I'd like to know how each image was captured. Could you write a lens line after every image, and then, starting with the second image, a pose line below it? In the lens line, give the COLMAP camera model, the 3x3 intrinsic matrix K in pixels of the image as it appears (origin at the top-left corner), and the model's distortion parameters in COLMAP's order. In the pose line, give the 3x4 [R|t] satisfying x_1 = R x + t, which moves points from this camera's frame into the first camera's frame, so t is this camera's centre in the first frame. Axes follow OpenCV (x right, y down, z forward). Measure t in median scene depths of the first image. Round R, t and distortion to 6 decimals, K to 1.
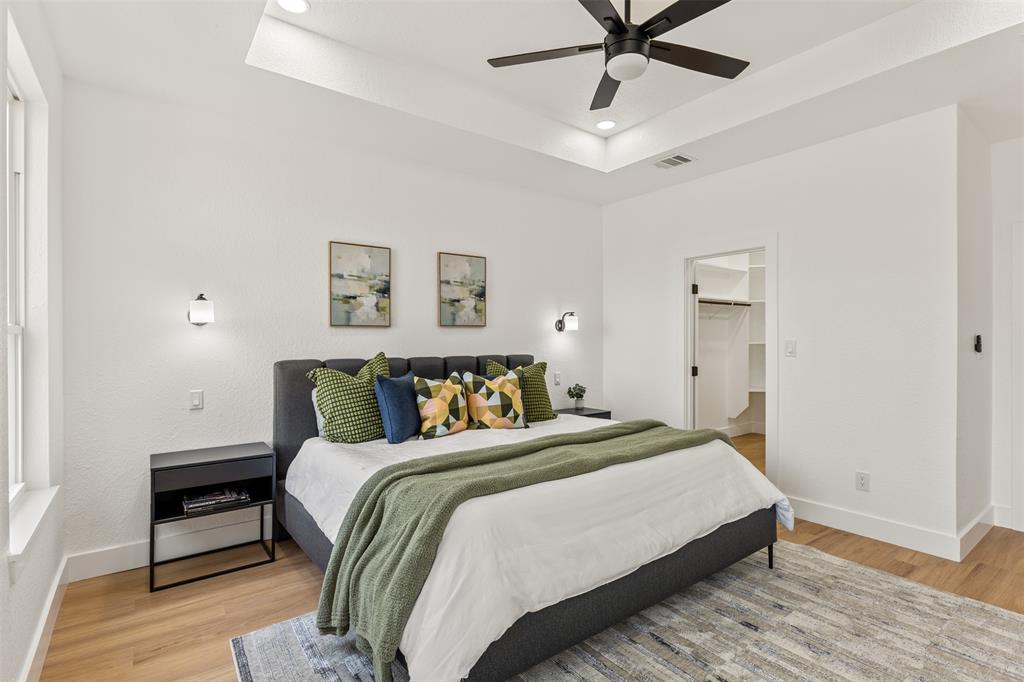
lens RADIAL K [[481.3, 0, 523.2], [0, 481.3, 343.1], [0, 0, 1]] dist [0.000787, -0.003687]
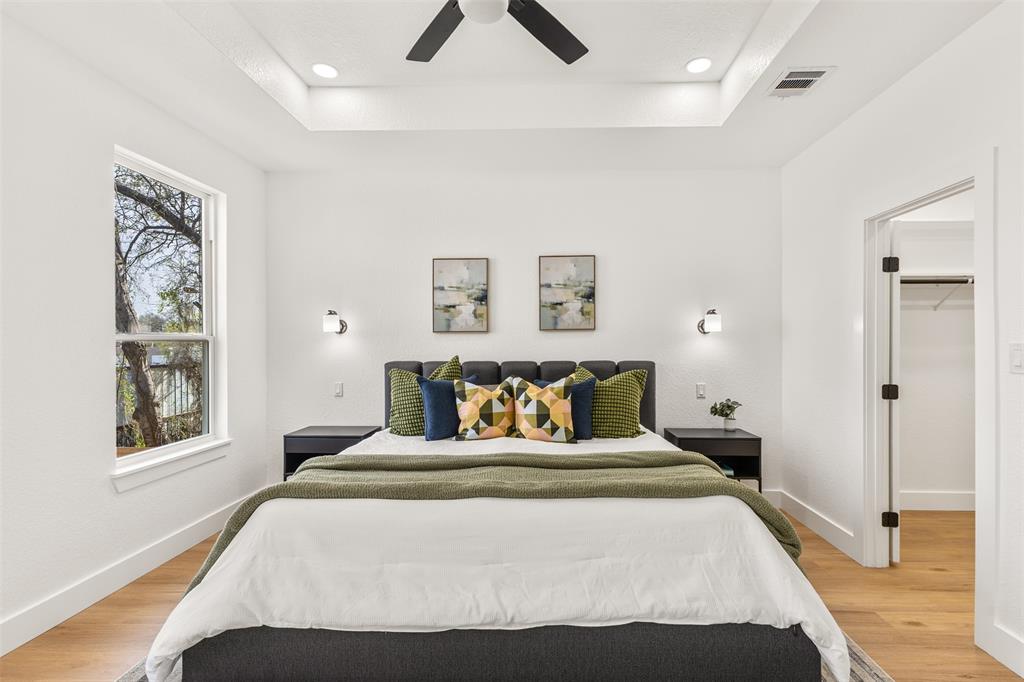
lens RADIAL K [[464.7, 0, 517.1], [0, 464.7, 344.6], [0, 0, 1]] dist [0.014519, 0.000342]
pose [[0.785745, -0.000778, -0.618550, 0.437588], [-0.000806, 0.999997, -0.002282, -0.003970], [0.618550, 0.002292, 0.785742, 0.247065]]
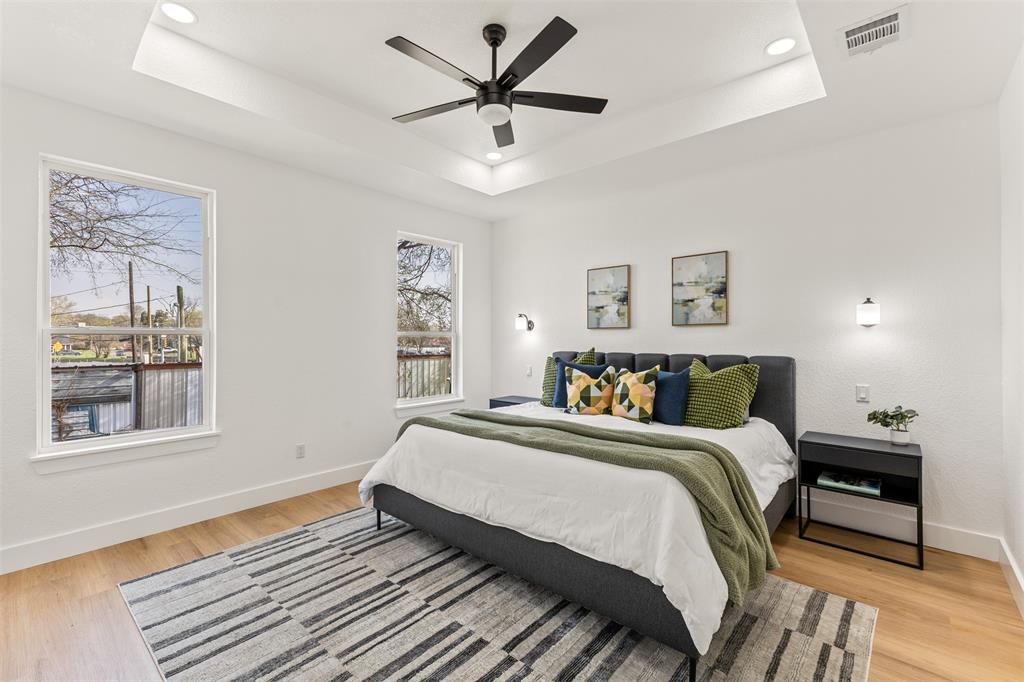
lens RADIAL K [[441.6, 0, 517.1], [0, 441.6, 336.9], [0, 0, 1]] dist [0.012520, -0.000105]
pose [[0.205829, 0.001283, -0.978587, 0.833246], [-0.000589, 0.999999, 0.001187, -0.012779], [0.978588, 0.000332, 0.205829, 0.514161]]
